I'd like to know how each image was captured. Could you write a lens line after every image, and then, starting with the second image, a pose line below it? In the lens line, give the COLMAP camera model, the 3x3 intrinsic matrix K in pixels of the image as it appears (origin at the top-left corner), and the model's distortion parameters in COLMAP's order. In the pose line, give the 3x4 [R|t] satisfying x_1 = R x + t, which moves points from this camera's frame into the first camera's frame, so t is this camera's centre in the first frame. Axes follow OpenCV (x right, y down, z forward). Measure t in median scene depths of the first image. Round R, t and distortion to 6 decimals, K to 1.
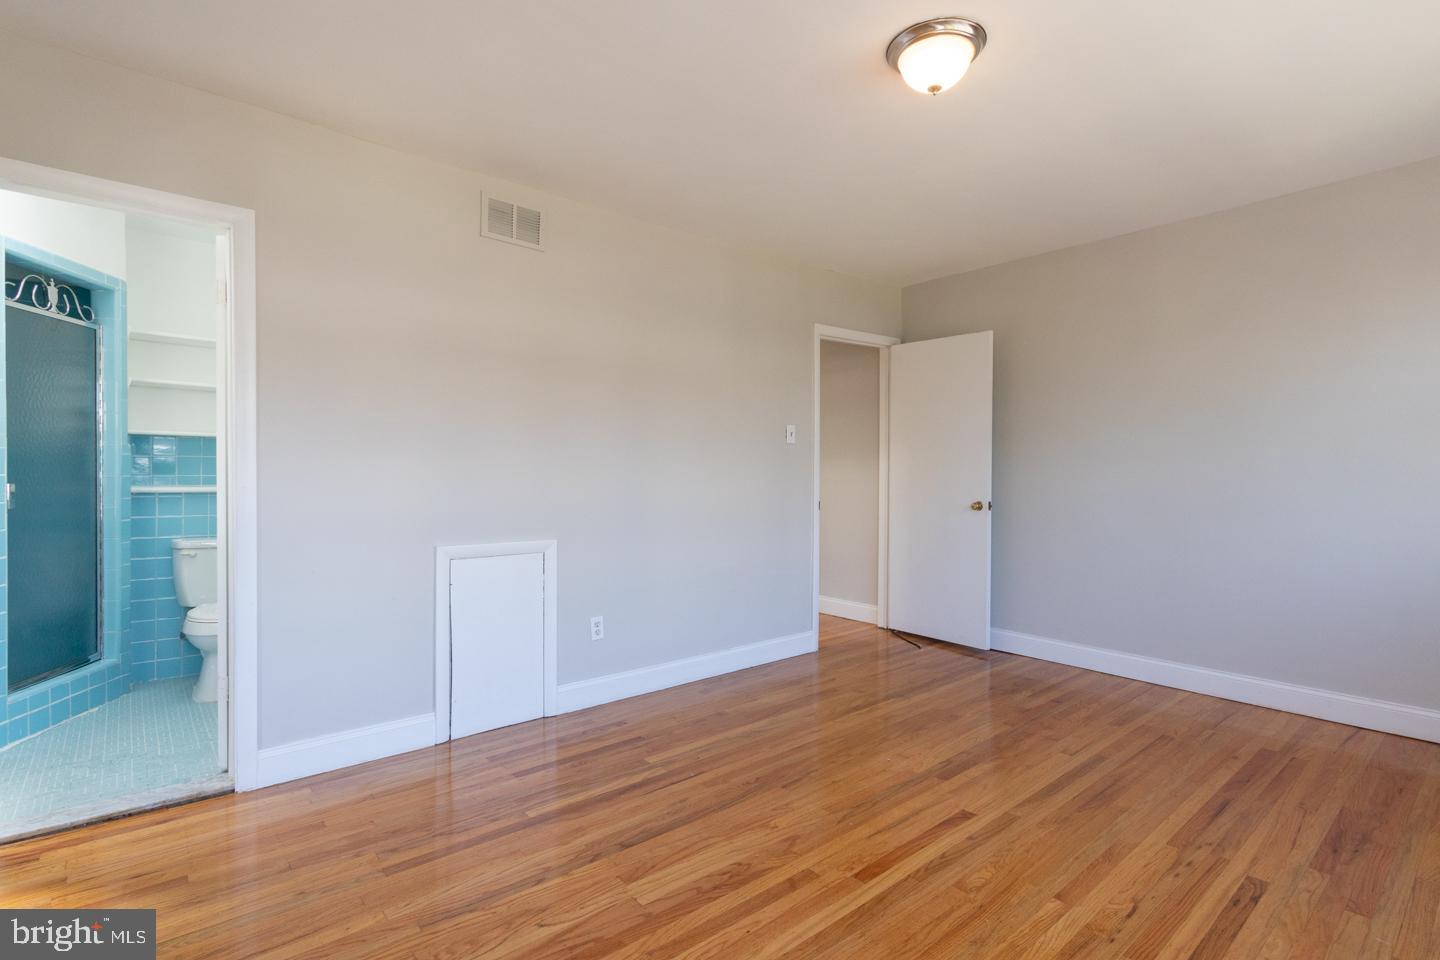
lens RADIAL K [[694.6, 0, 719.7], [0, 694.6, 483.9], [0, 0, 1]] dist [0.000842, 0.001836]
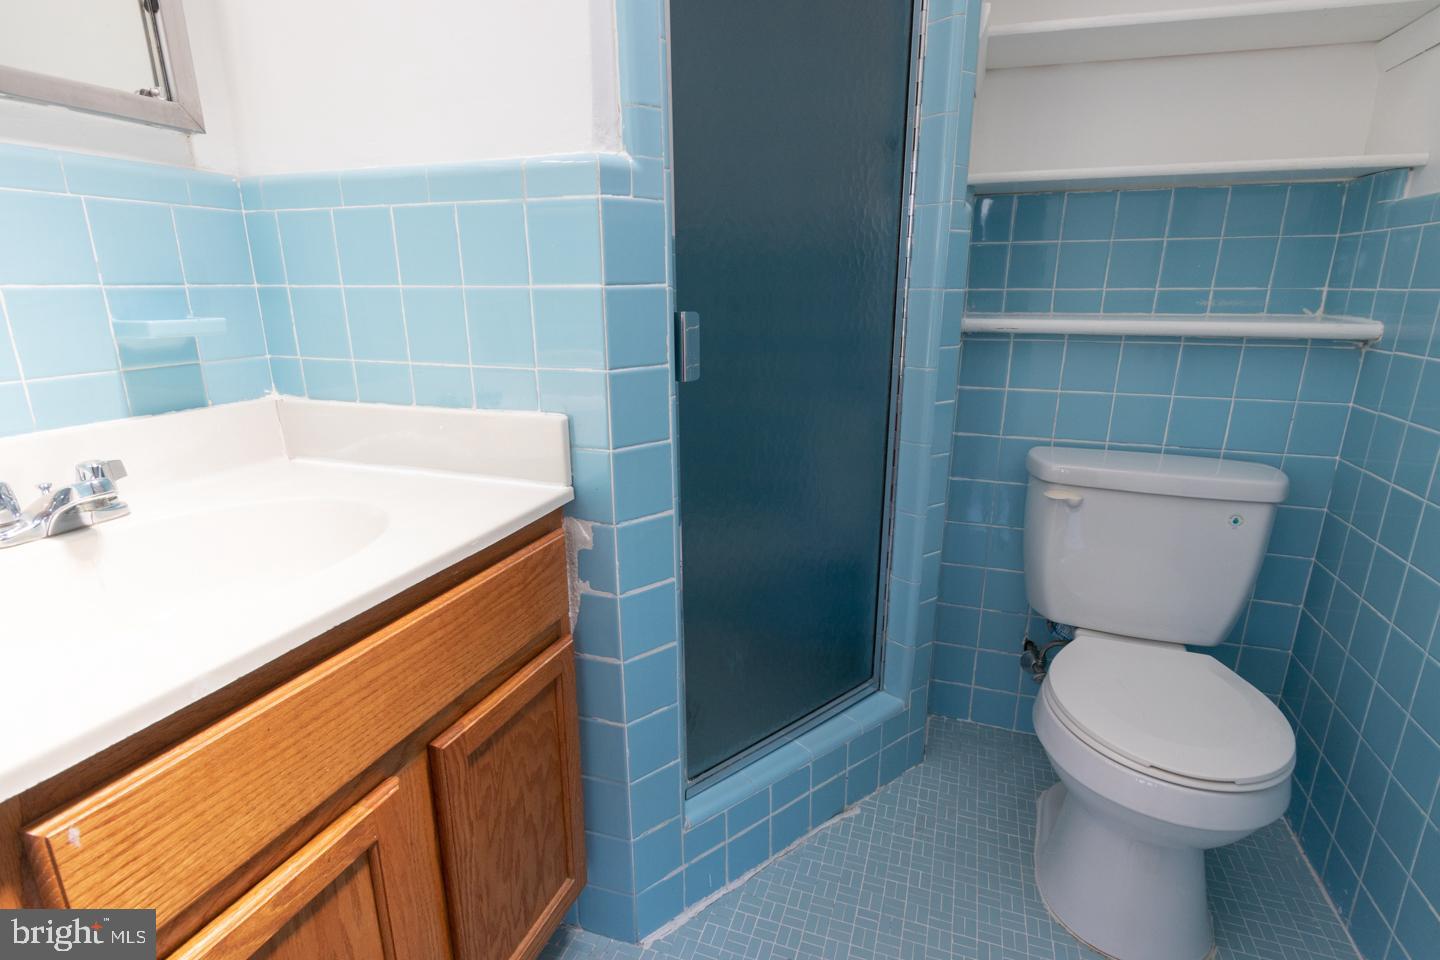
lens RADIAL K [[694.6, 0, 719.7], [0, 694.6, 483.9], [0, 0, 1]] dist [0.000842, 0.001836]
pose [[0.496453, 0.217662, -0.840332, -0.572132], [-0.004013, 0.968618, 0.248520, -0.003169], [0.868054, -0.120007, 0.481747, 0.691065]]
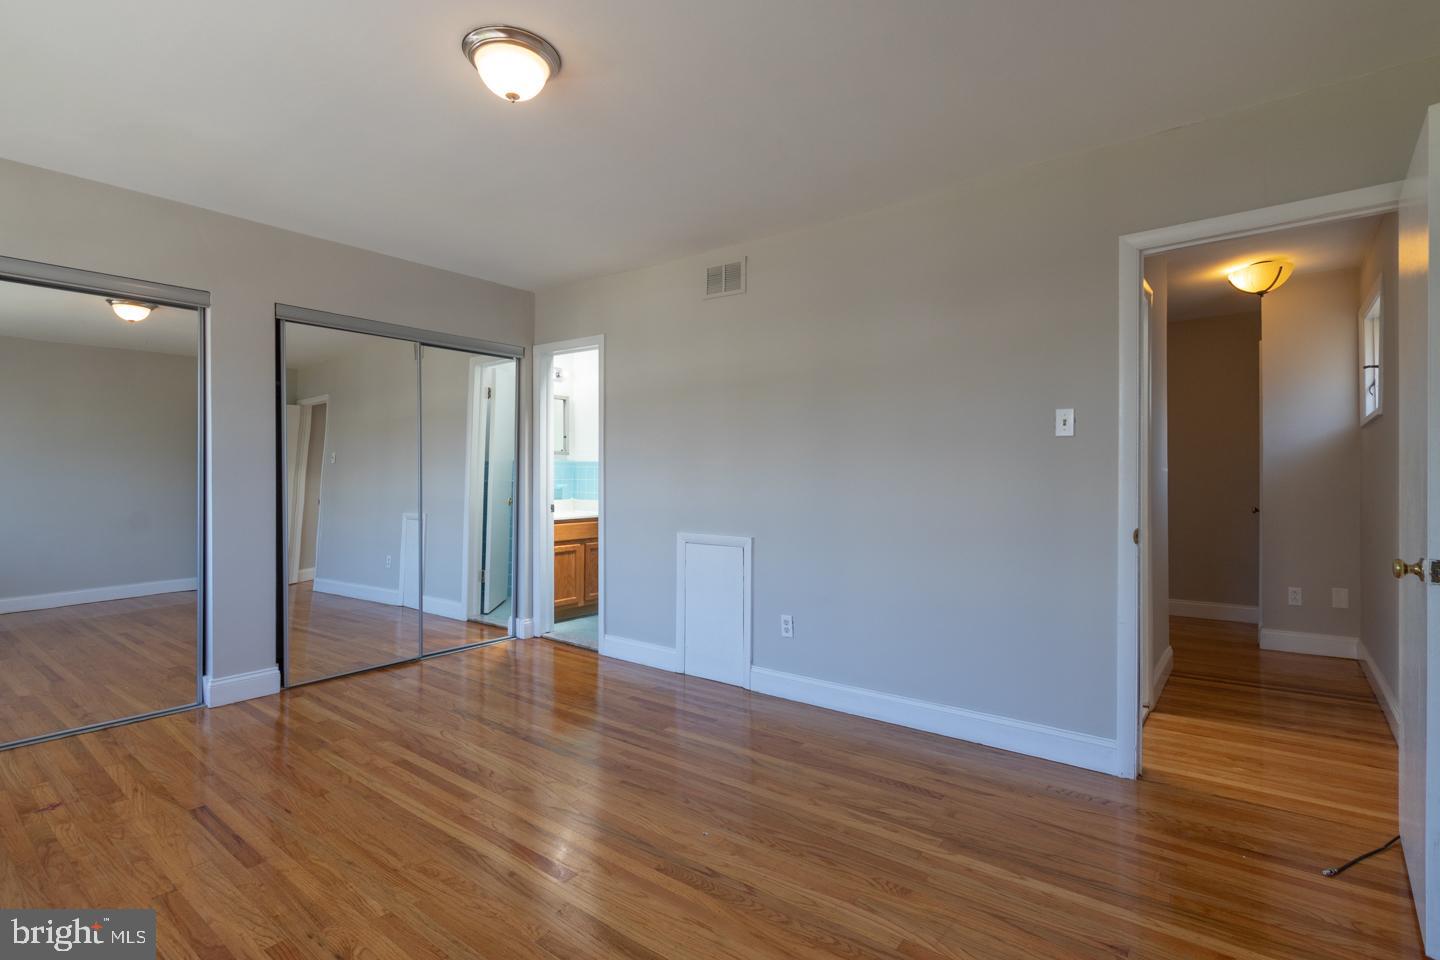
lens RADIAL K [[696.9, 0, 733.4], [0, 696.9, 483.2], [0, 0, 1]] dist [0.003927, 0.001042]
pose [[0.205372, 0.006281, -0.978664, 0.864858], [-0.018490, 0.999826, 0.002536, -0.012735], [0.978509, 0.017574, 0.205453, 0.707801]]
